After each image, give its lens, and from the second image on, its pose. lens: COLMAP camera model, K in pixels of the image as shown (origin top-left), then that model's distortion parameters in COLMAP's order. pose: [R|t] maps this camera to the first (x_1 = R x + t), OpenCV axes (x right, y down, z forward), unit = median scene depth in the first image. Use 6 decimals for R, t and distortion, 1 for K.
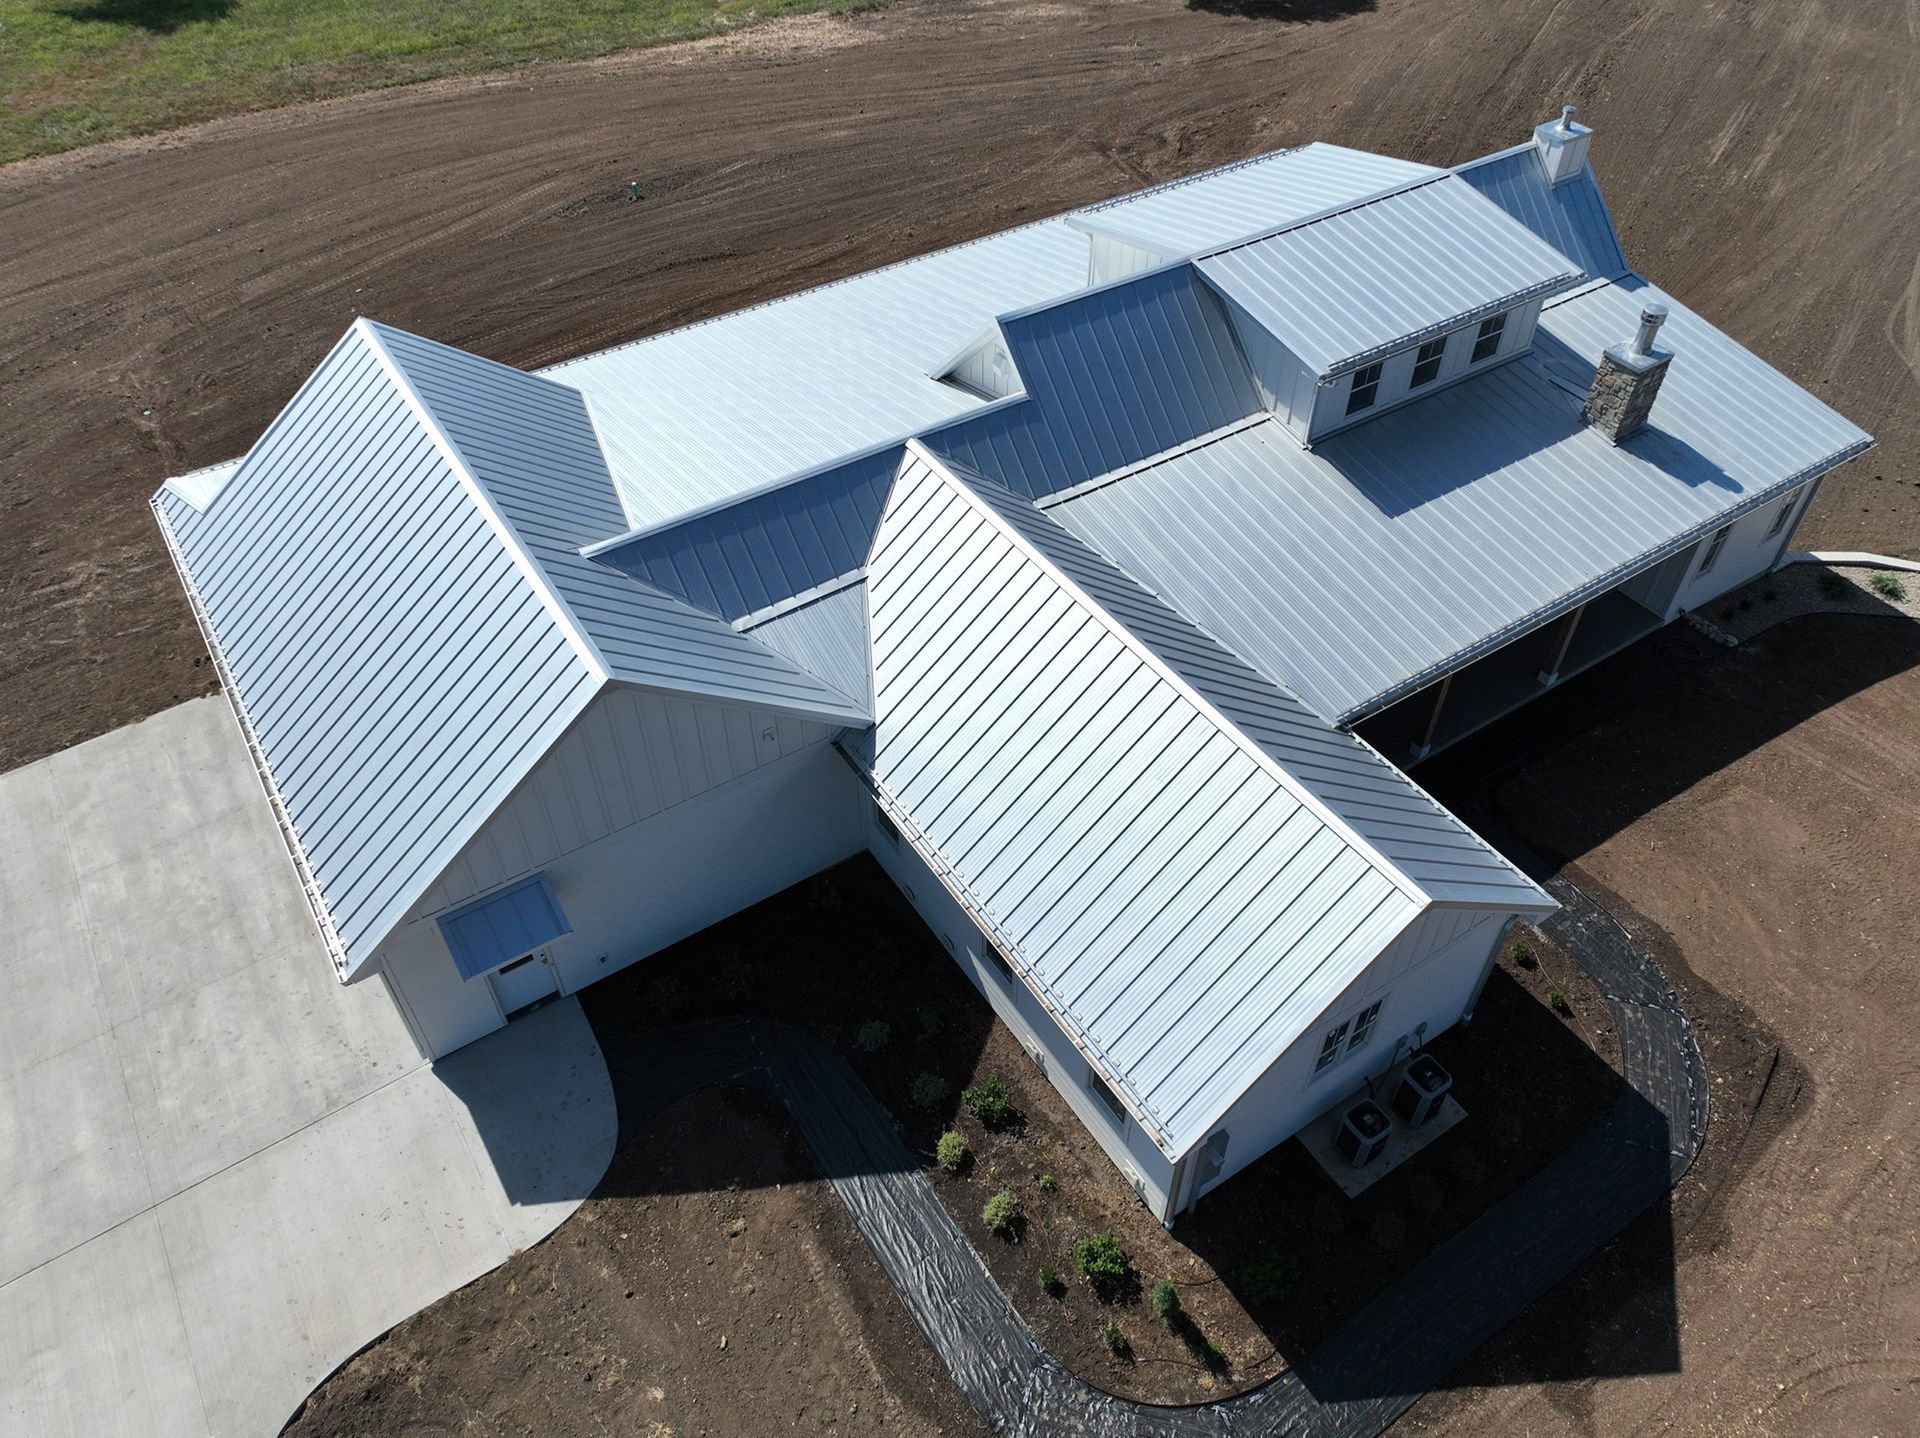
lens RADIAL K [[1341.6, 0, 967.7], [0, 1341.6, 721.4], [0, 0, 1]] dist [-0.016952, 0.039045]
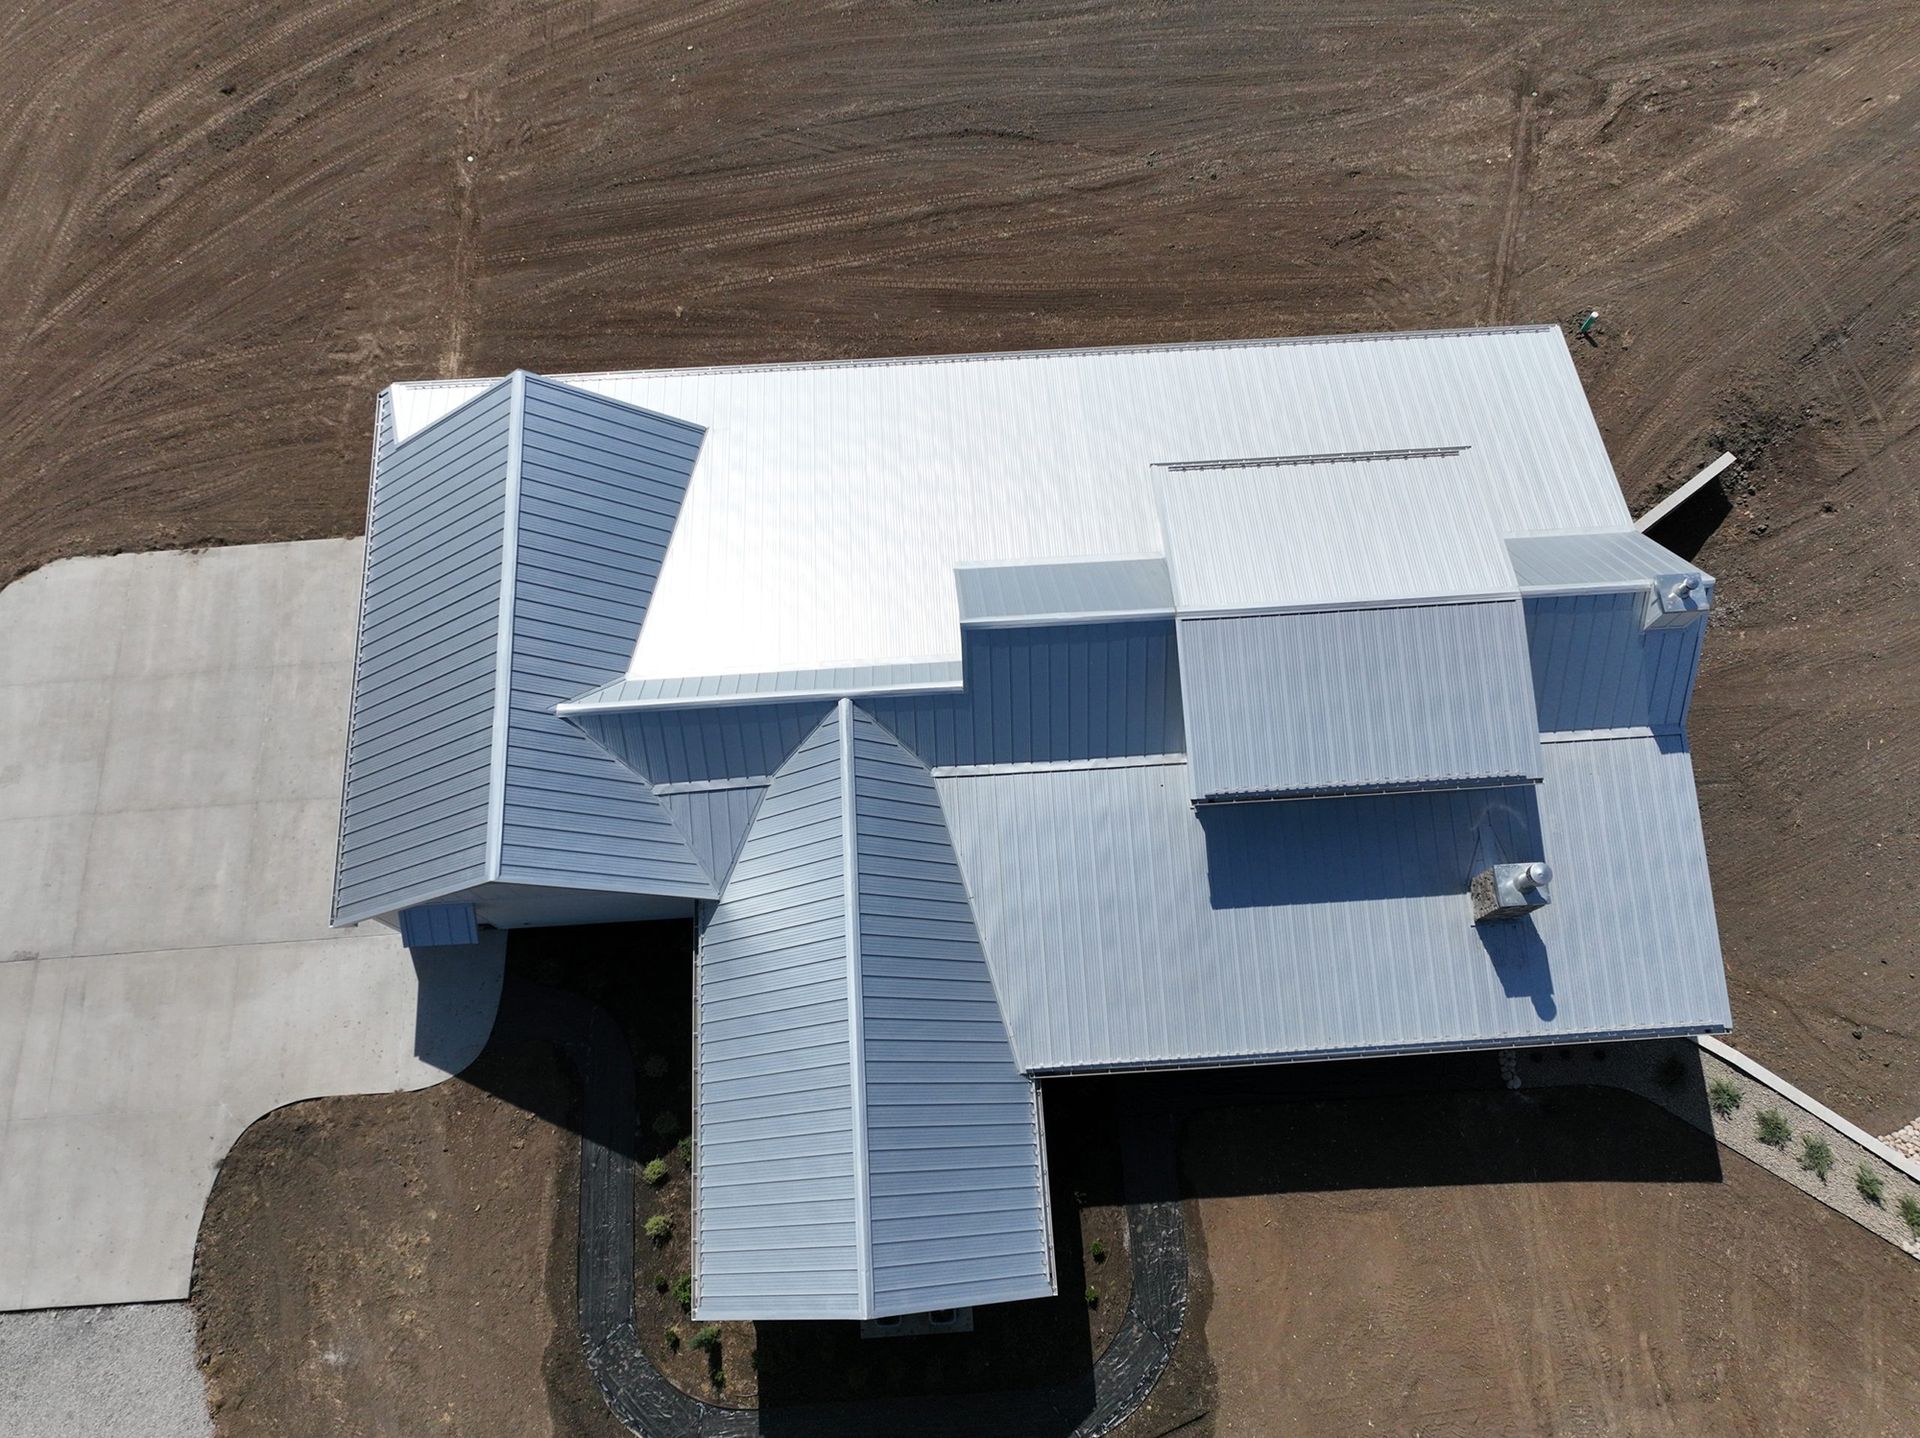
lens RADIAL K [[1341.6, 0, 967.7], [0, 1341.6, 721.4], [0, 0, 1]] dist [-0.016952, 0.039045]
pose [[0.869081, 0.467384, -0.162020, 0.244582], [-0.353924, 0.816333, 0.456441, -0.736464], [0.345596, -0.339342, 0.874878, -0.029057]]
